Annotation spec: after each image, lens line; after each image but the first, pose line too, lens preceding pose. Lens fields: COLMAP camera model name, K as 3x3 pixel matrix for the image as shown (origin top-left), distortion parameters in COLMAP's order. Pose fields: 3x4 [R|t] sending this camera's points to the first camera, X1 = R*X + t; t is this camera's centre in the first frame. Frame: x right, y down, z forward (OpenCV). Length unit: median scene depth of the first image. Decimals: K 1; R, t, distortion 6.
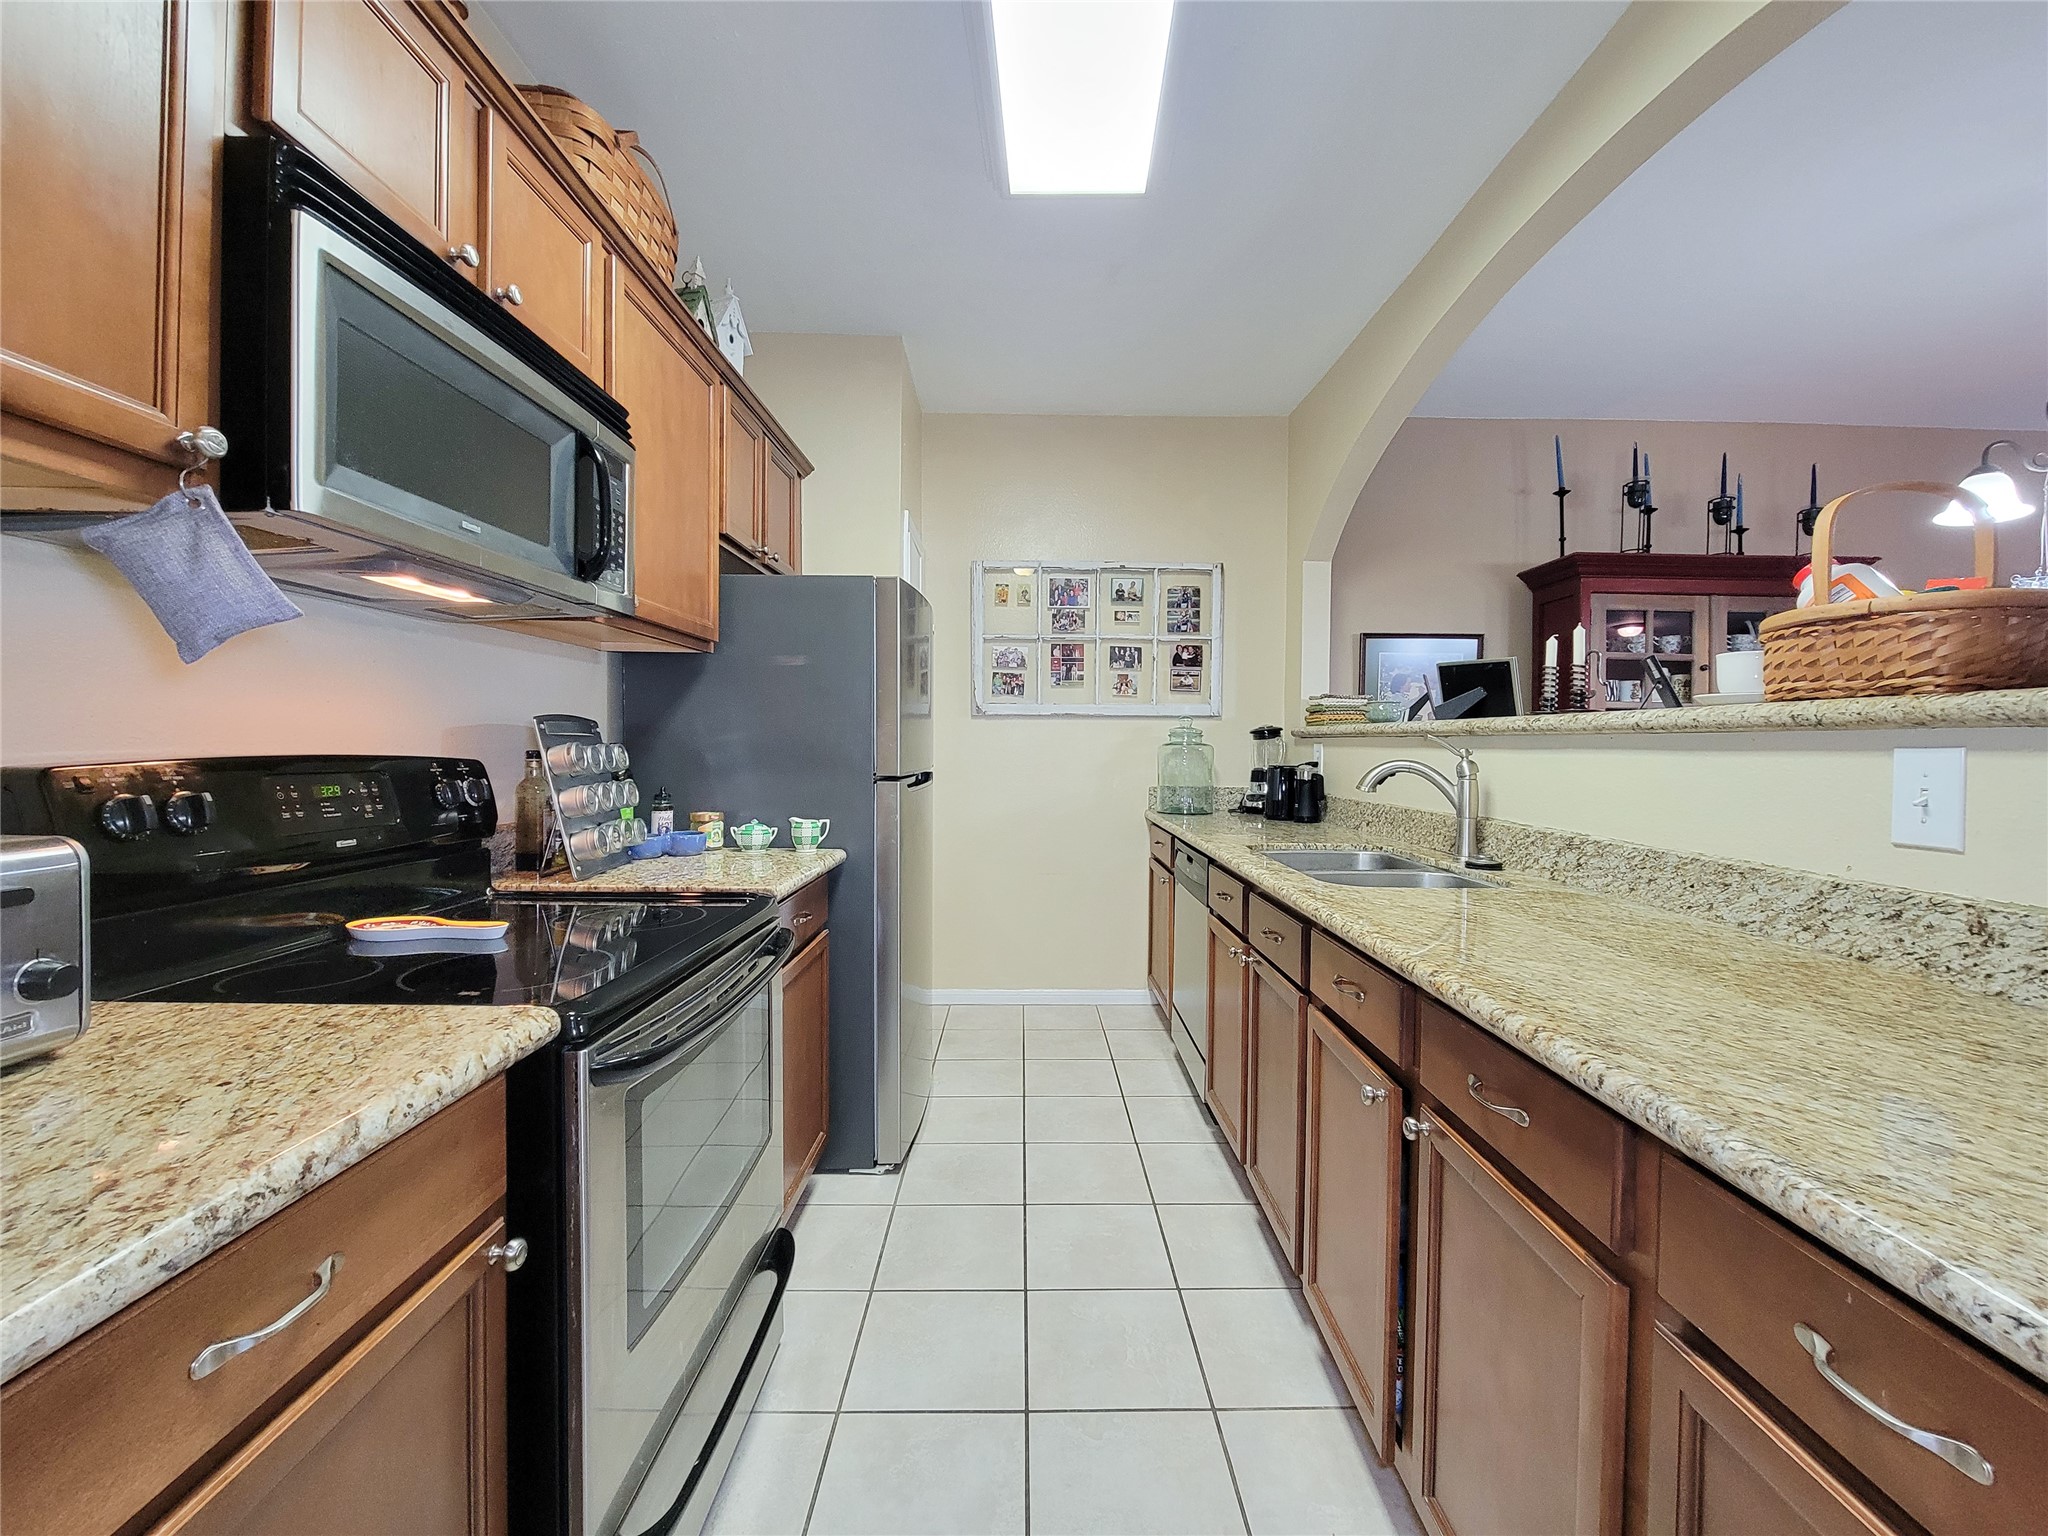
lens RADIAL K [[842.9, 0, 1042.2], [0, 842.9, 762.0], [0, 0, 1]] dist [0.009348, -0.005183]
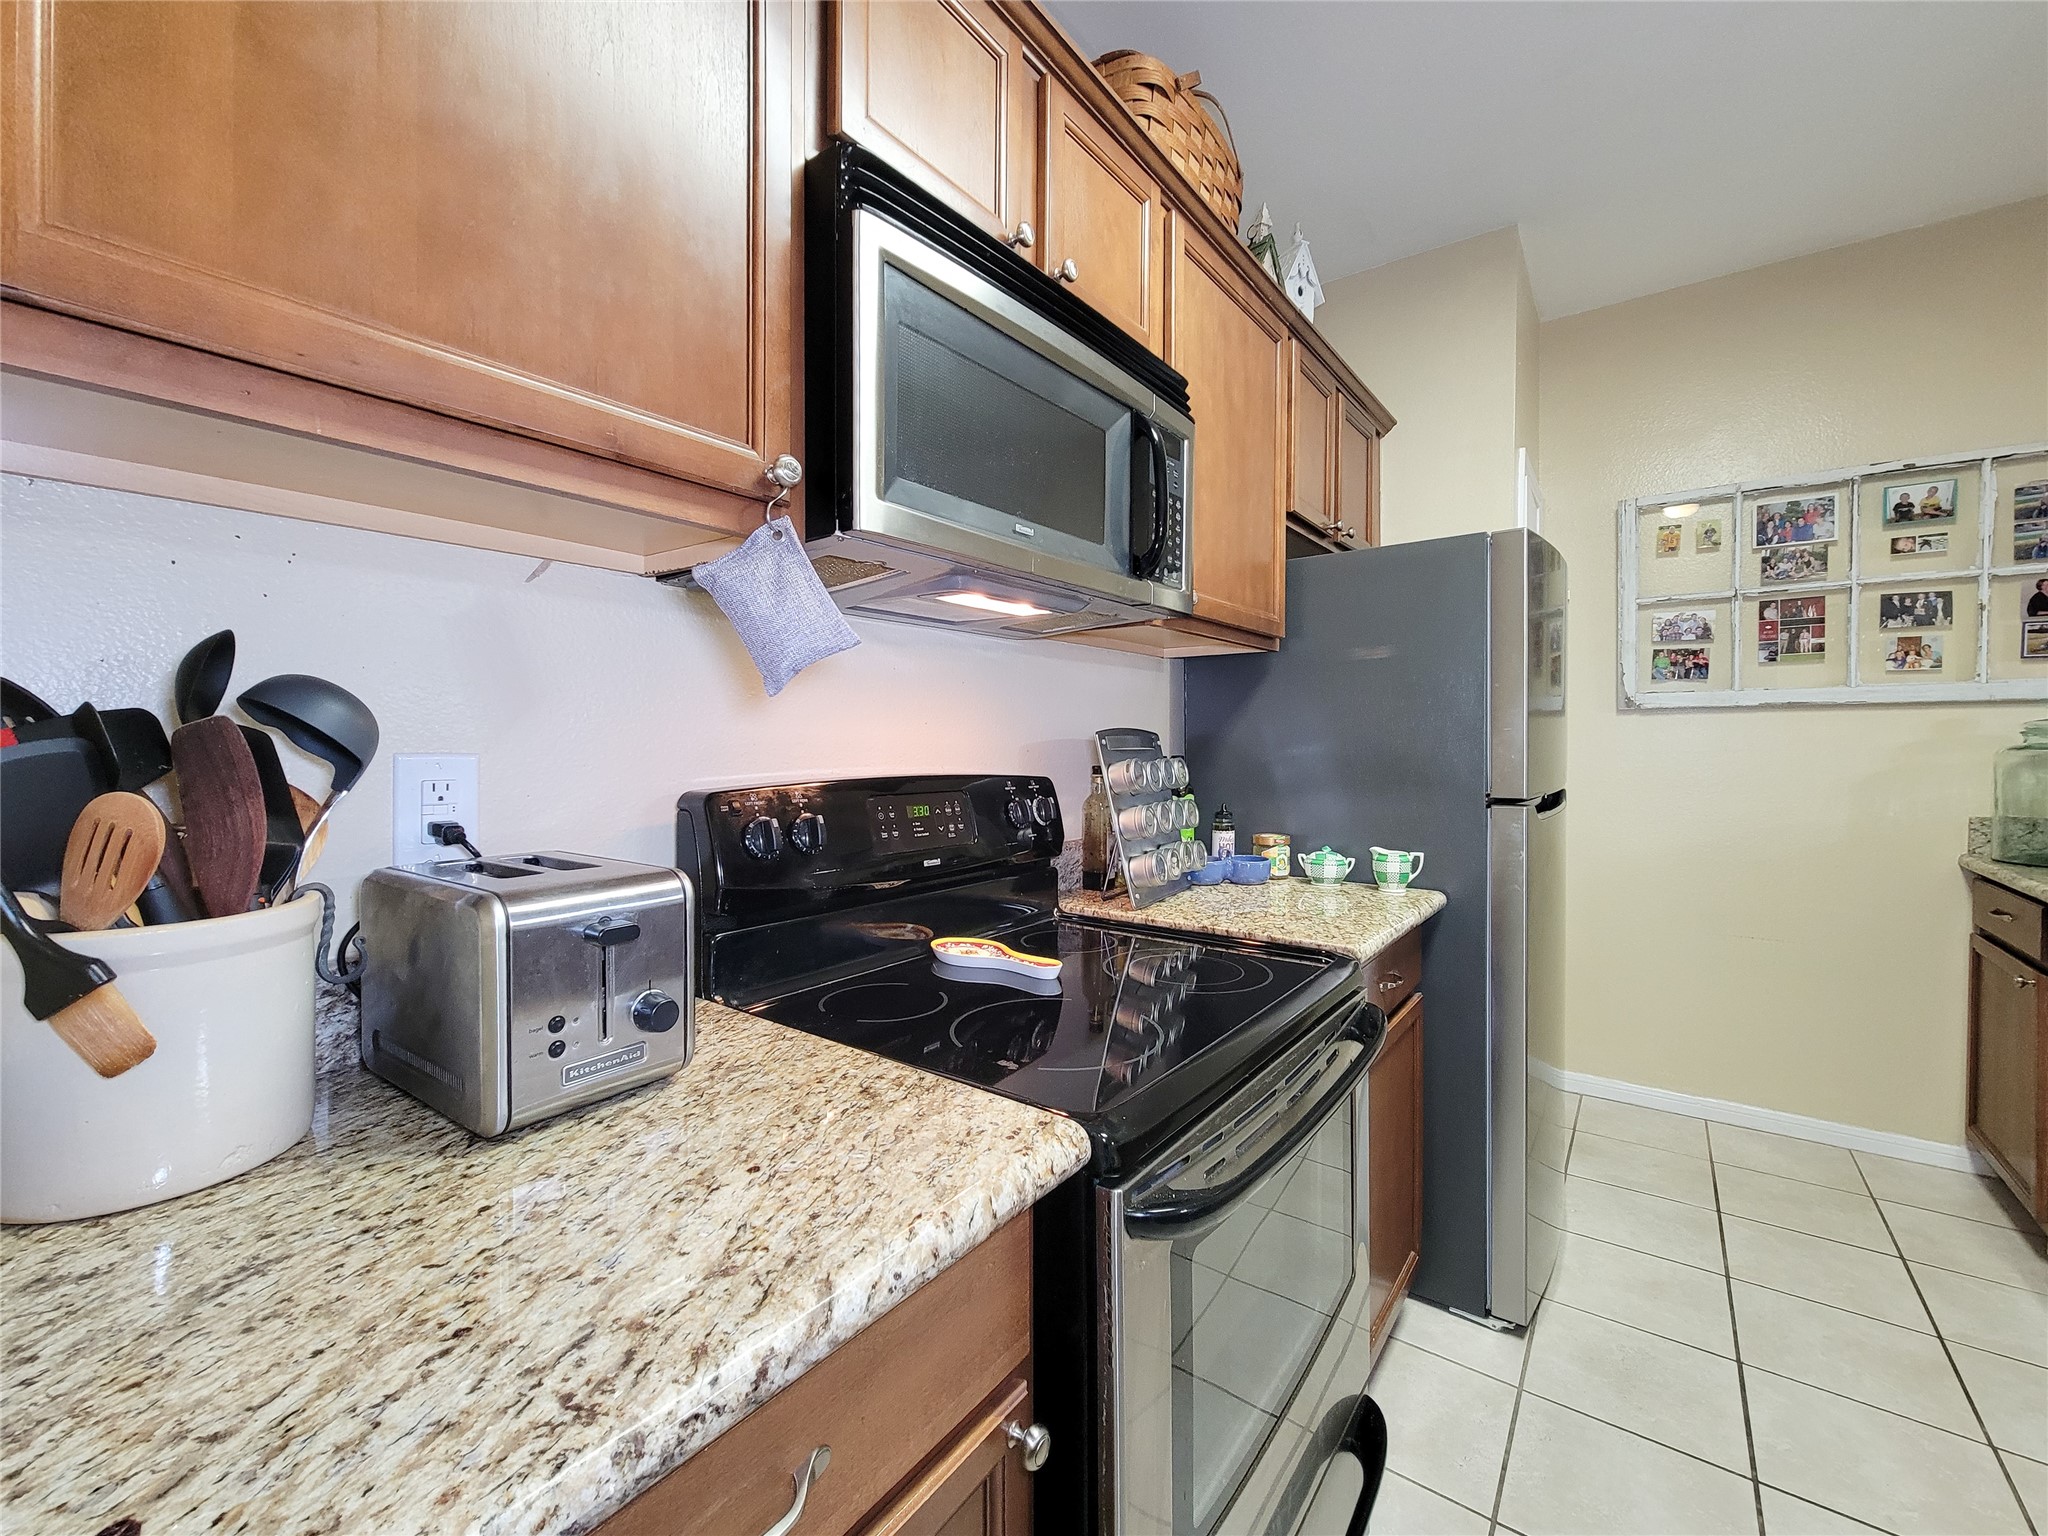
lens RADIAL K [[858.0, 0, 1017.8], [0, 858.0, 759.3], [0, 0, 1]] dist [0.000469, -0.001025]
pose [[0.788540, 0.001293, -0.614983, -0.076297], [-0.003222, 0.999993, -0.002029, -0.019823], [0.614976, 0.003582, 0.788538, 0.180992]]
